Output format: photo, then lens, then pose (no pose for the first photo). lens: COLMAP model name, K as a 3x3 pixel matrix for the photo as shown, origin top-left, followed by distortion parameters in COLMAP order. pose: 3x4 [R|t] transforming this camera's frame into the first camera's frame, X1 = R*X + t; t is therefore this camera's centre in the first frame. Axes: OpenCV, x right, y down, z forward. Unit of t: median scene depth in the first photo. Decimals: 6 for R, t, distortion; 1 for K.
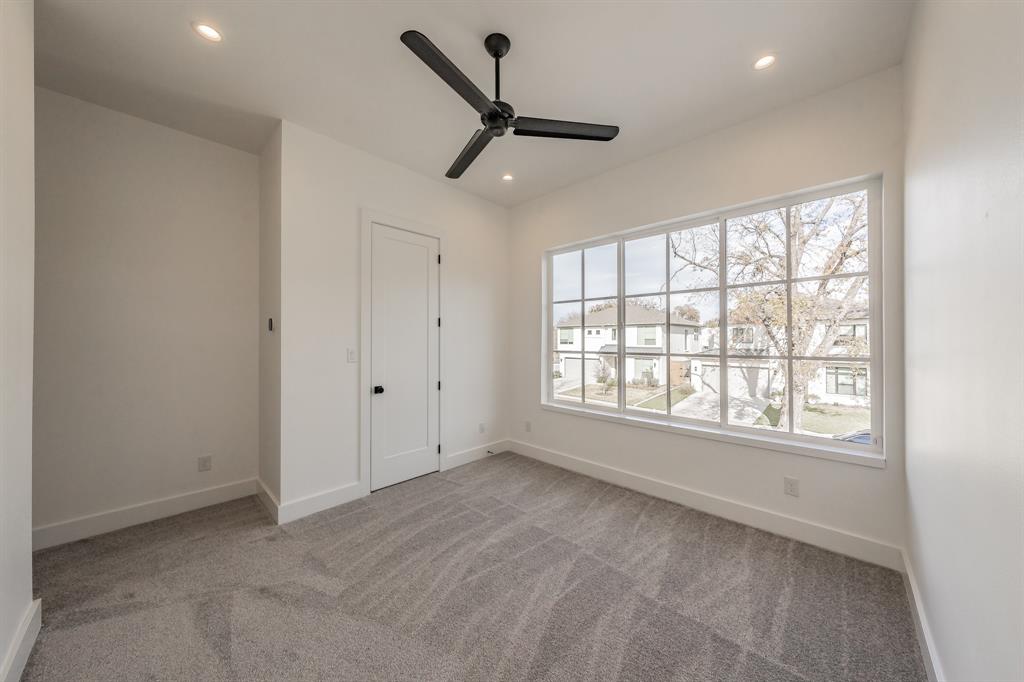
lens RADIAL K [[342.9, 0, 512.0], [0, 342.9, 341.0], [0, 0, 1]] dist [0.000231, 0.000042]
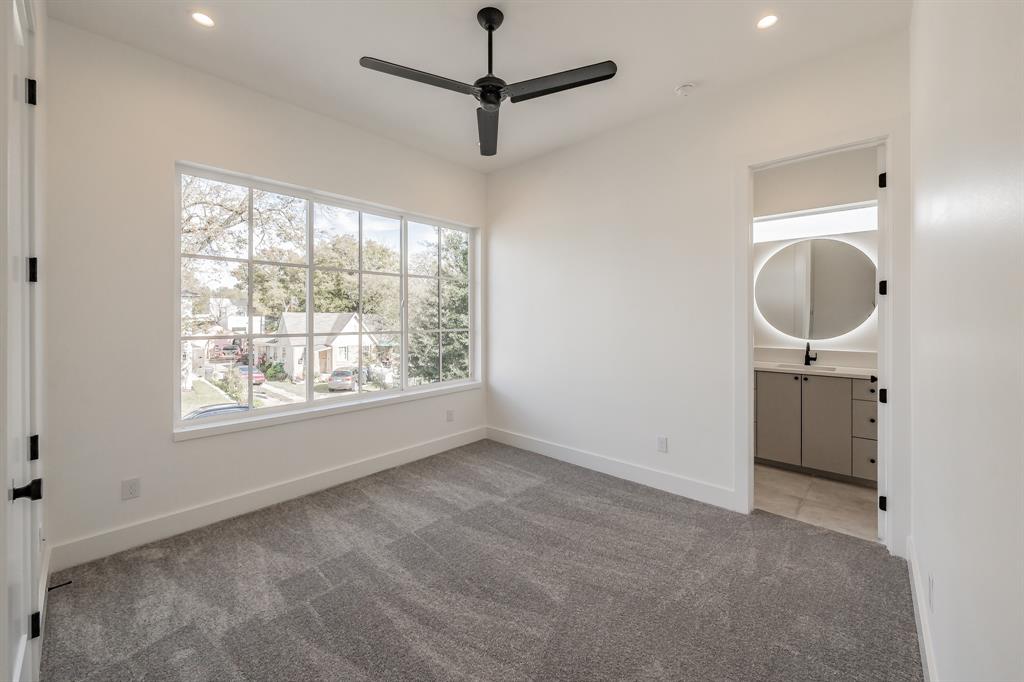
lens RADIAL K [[395.7, 0, 516.8], [0, 395.7, 321.3], [0, 0, 1]] dist [0.001932, 0.000211]
pose [[-0.034340, -0.010608, 0.999354, -0.873260], [-0.007066, 0.999921, 0.010372, -0.011776], [-0.999385, -0.006705, -0.034412, 0.711605]]
